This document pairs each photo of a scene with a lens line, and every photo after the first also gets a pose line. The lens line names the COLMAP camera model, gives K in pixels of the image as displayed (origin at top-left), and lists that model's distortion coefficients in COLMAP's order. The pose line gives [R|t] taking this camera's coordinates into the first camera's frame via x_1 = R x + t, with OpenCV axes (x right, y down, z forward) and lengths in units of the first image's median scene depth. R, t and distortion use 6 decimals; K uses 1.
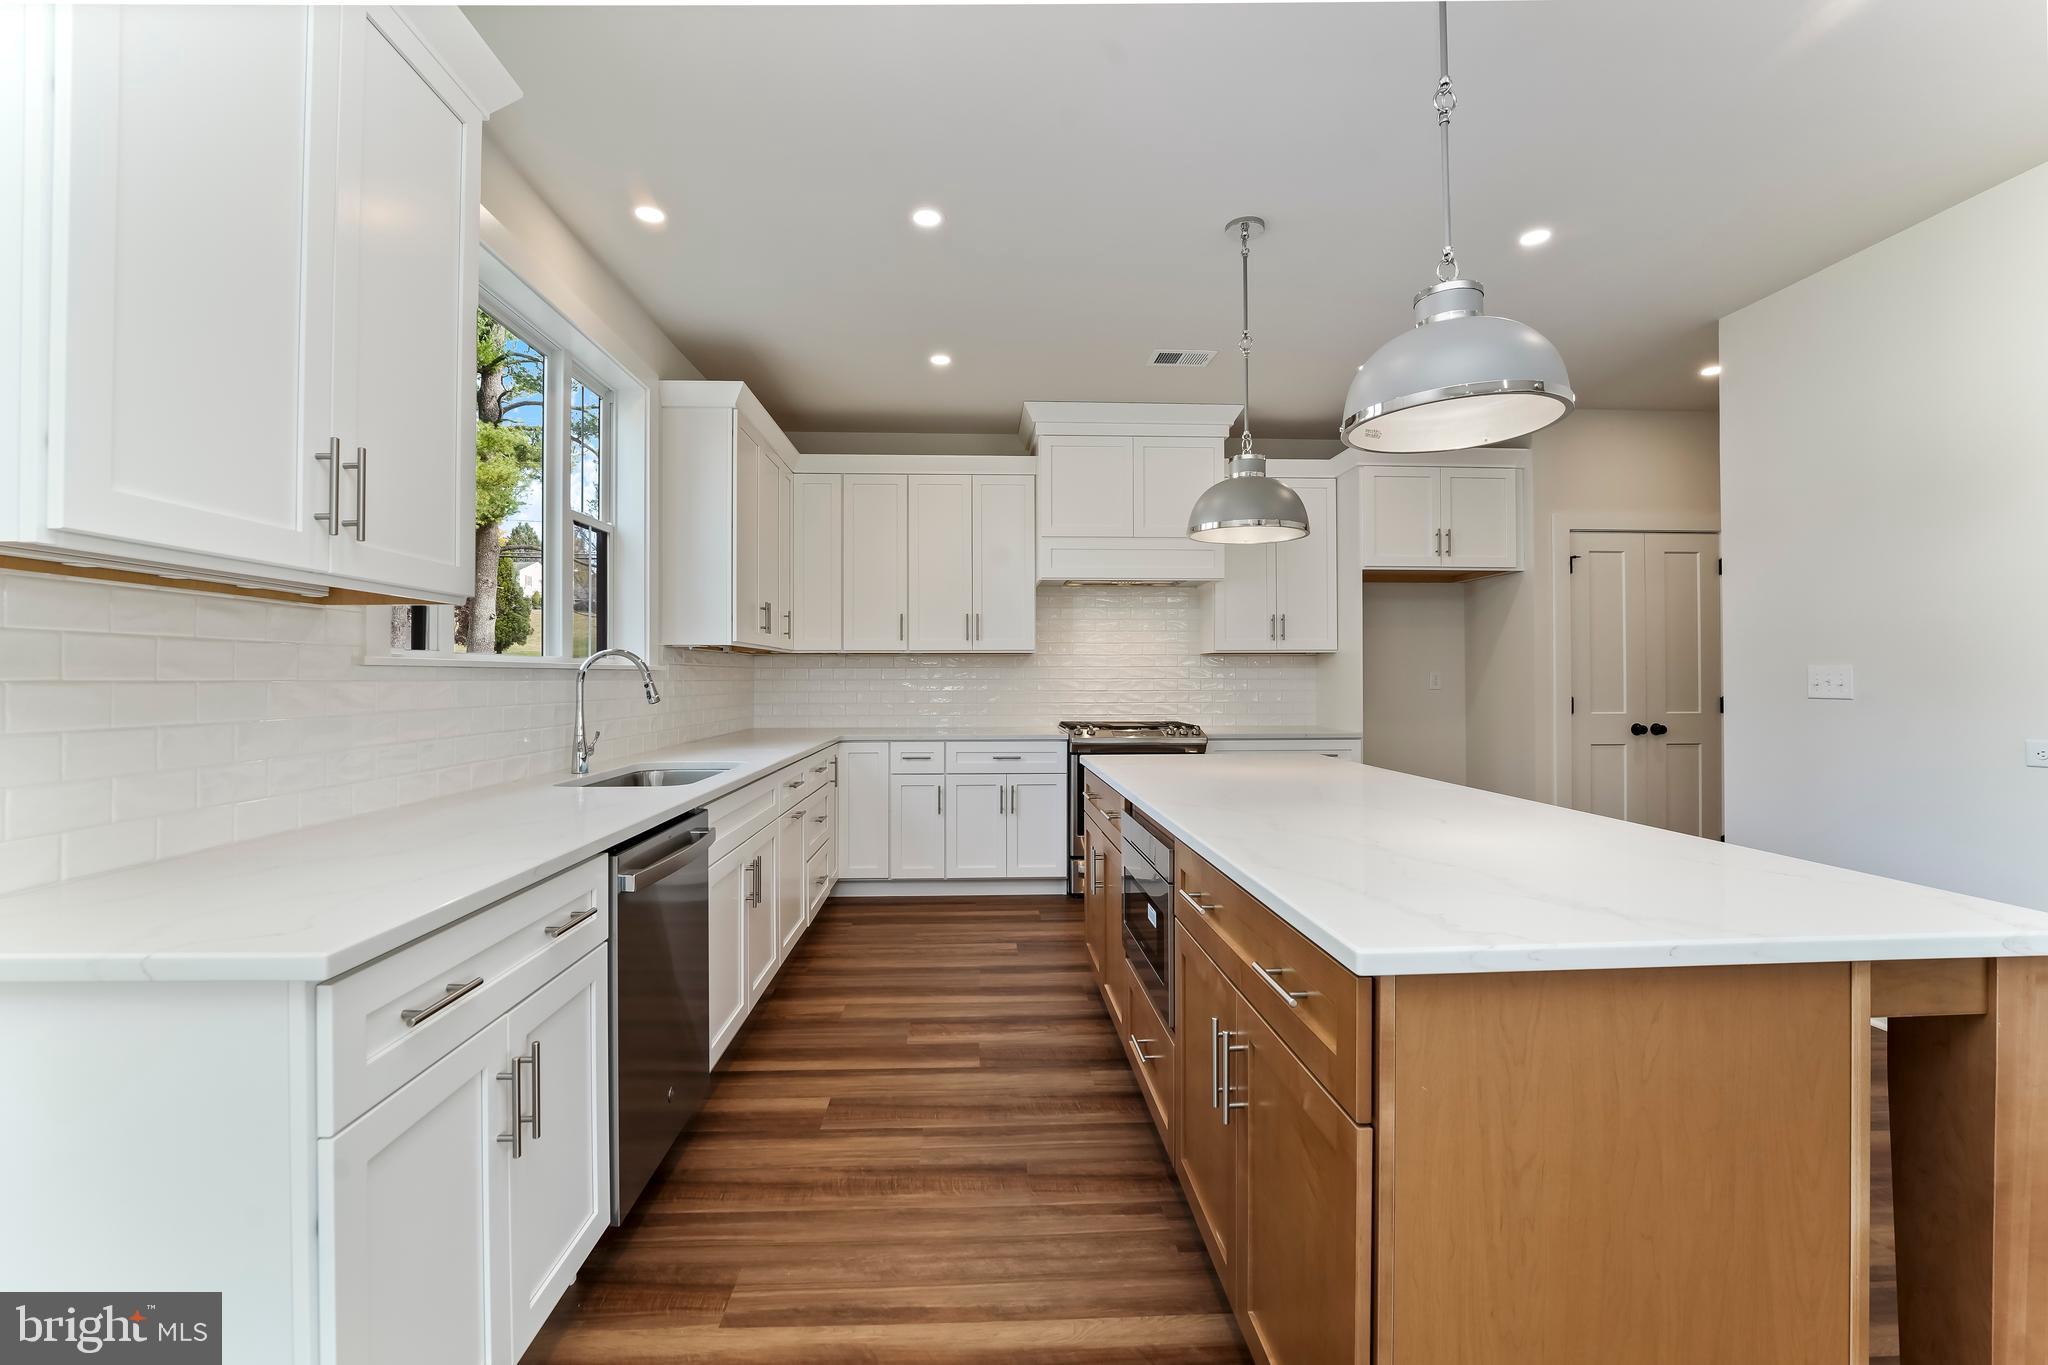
lens RADIAL K [[844.4, 0, 1032.8], [0, 844.4, 667.7], [0, 0, 1]] dist [-0.024806, 0.004068]
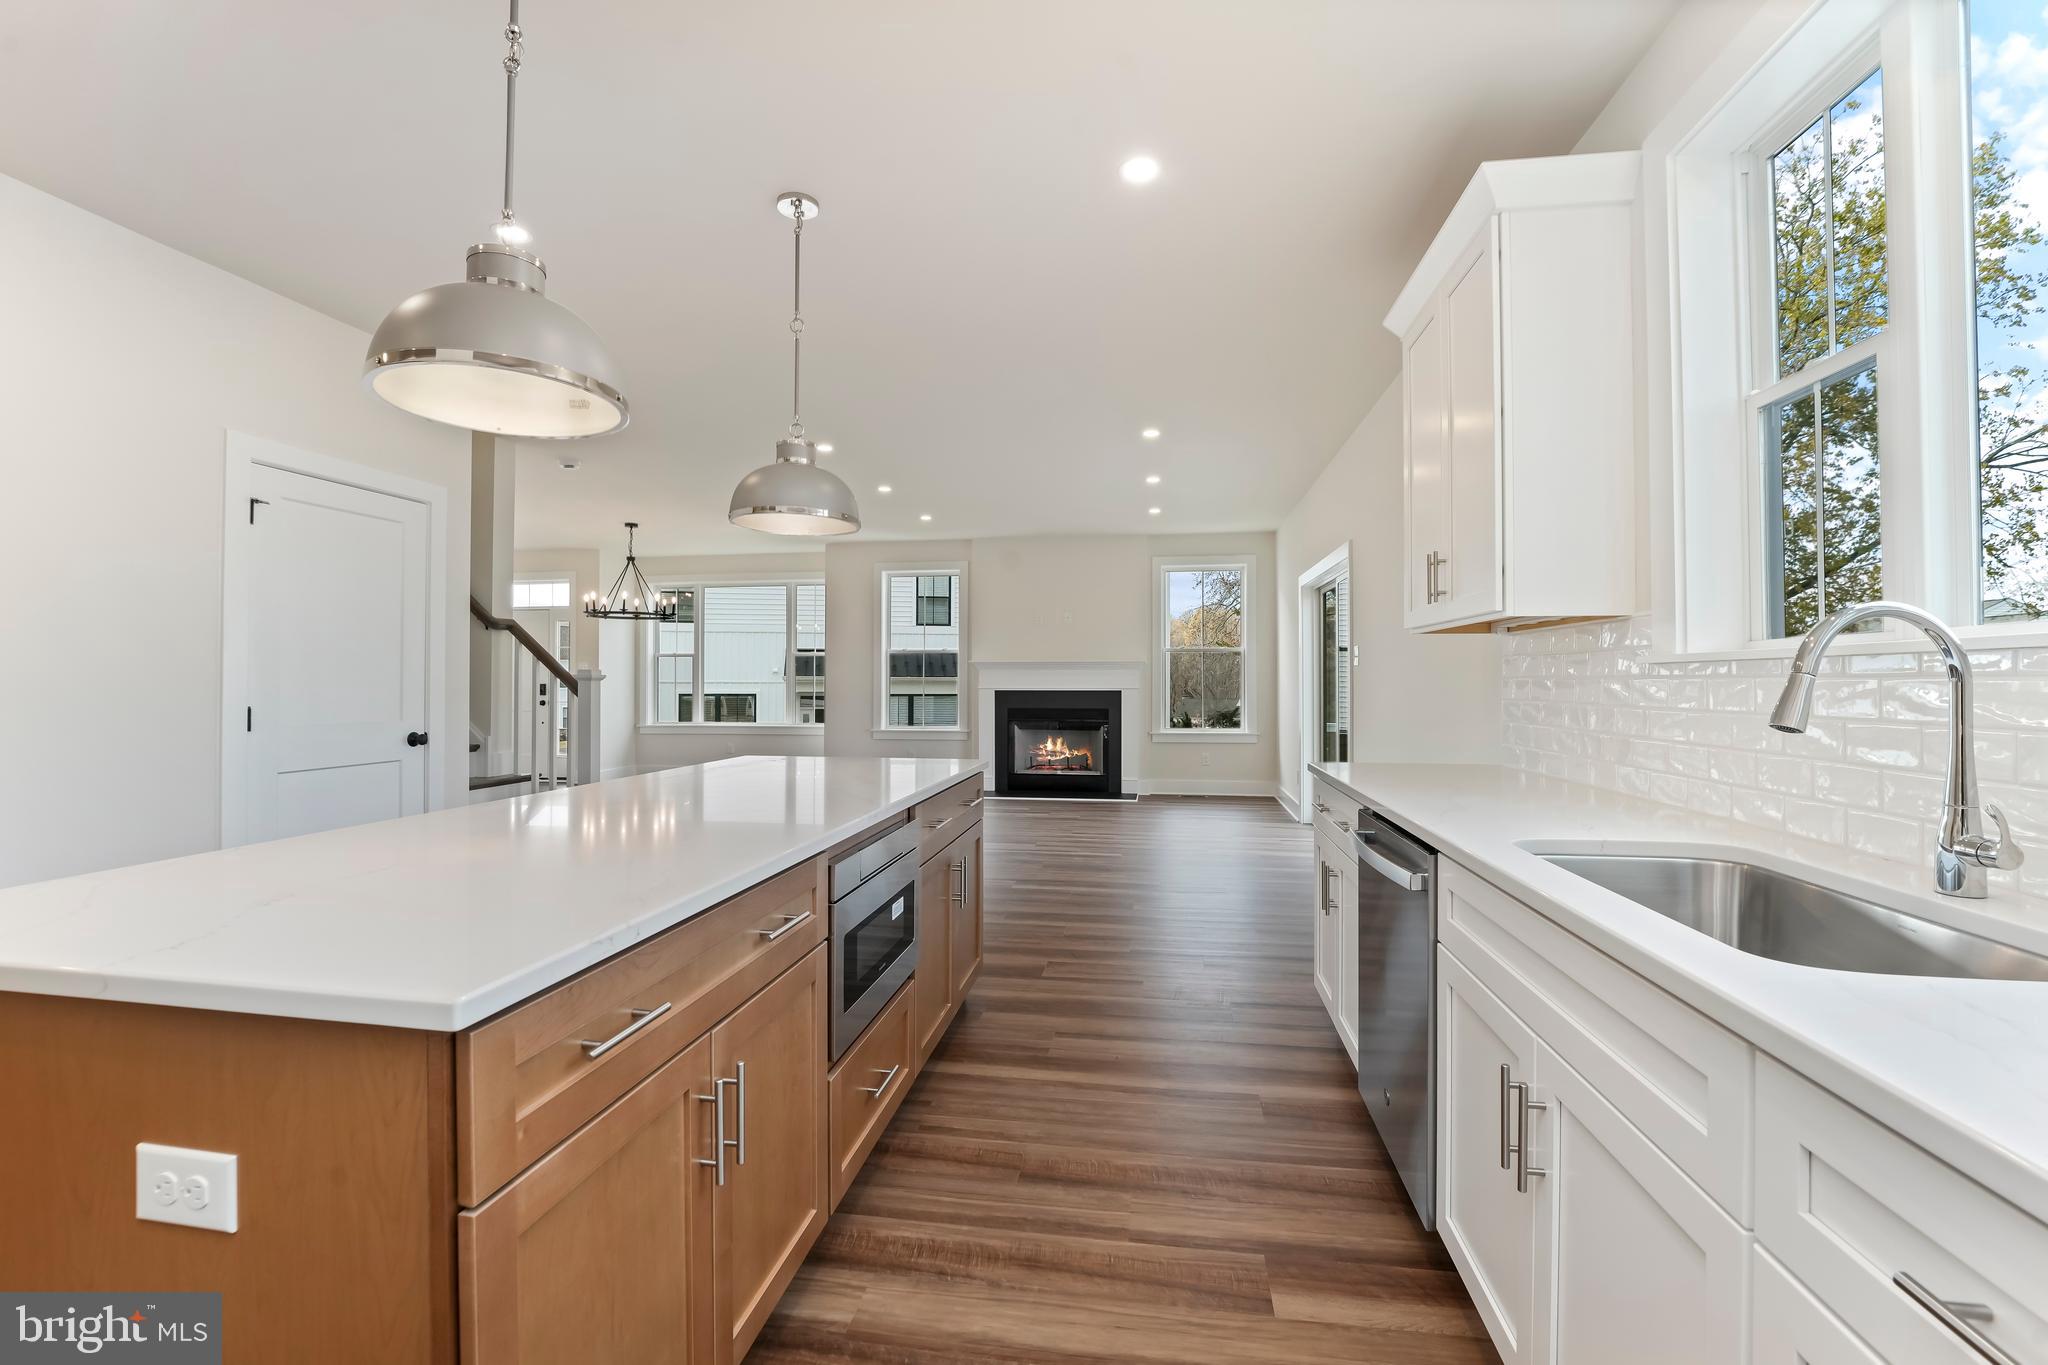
lens RADIAL K [[844.4, 0, 1029.4], [0, 844.4, 676.5], [0, 0, 1]] dist [-0.024806, 0.004068]
pose [[-0.974833, 0.008737, 0.222764, -0.202558], [0.004536, 0.999802, -0.019361, 0.035437], [-0.222889, -0.017863, -0.974680, 1.653511]]
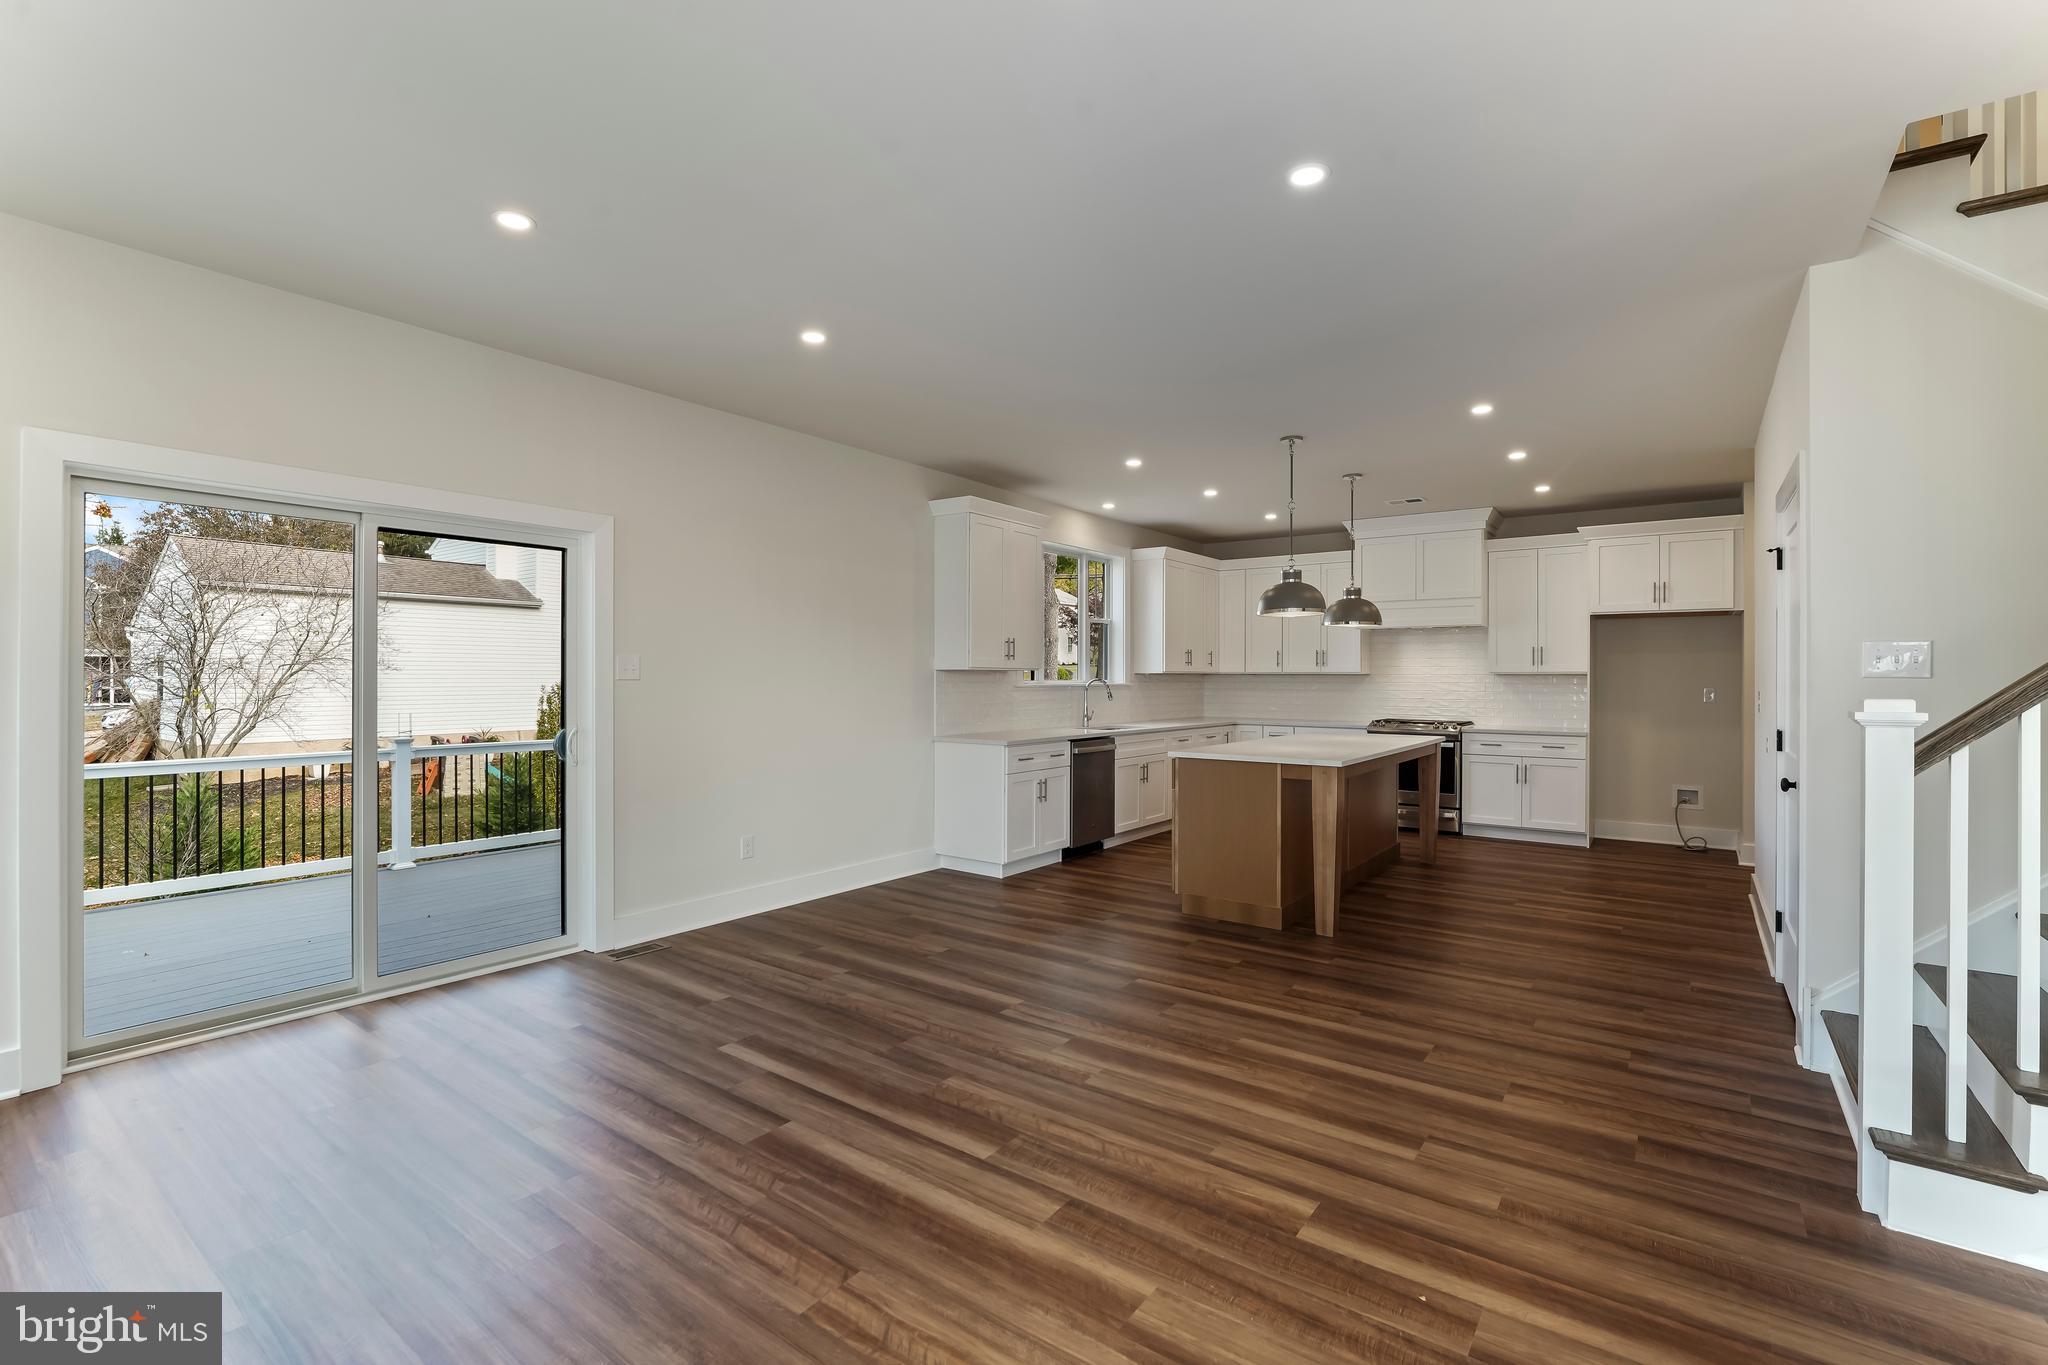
lens RADIAL K [[904.3, 0, 1022.1], [0, 904.3, 676.5], [0, 0, 1]] dist [-0.021237, 0.001933]
pose [[0.760058, 0.003763, -0.649844, 1.245267], [0.003302, 0.999948, 0.009653, -0.063113], [0.649847, -0.009482, 0.760006, -1.408387]]
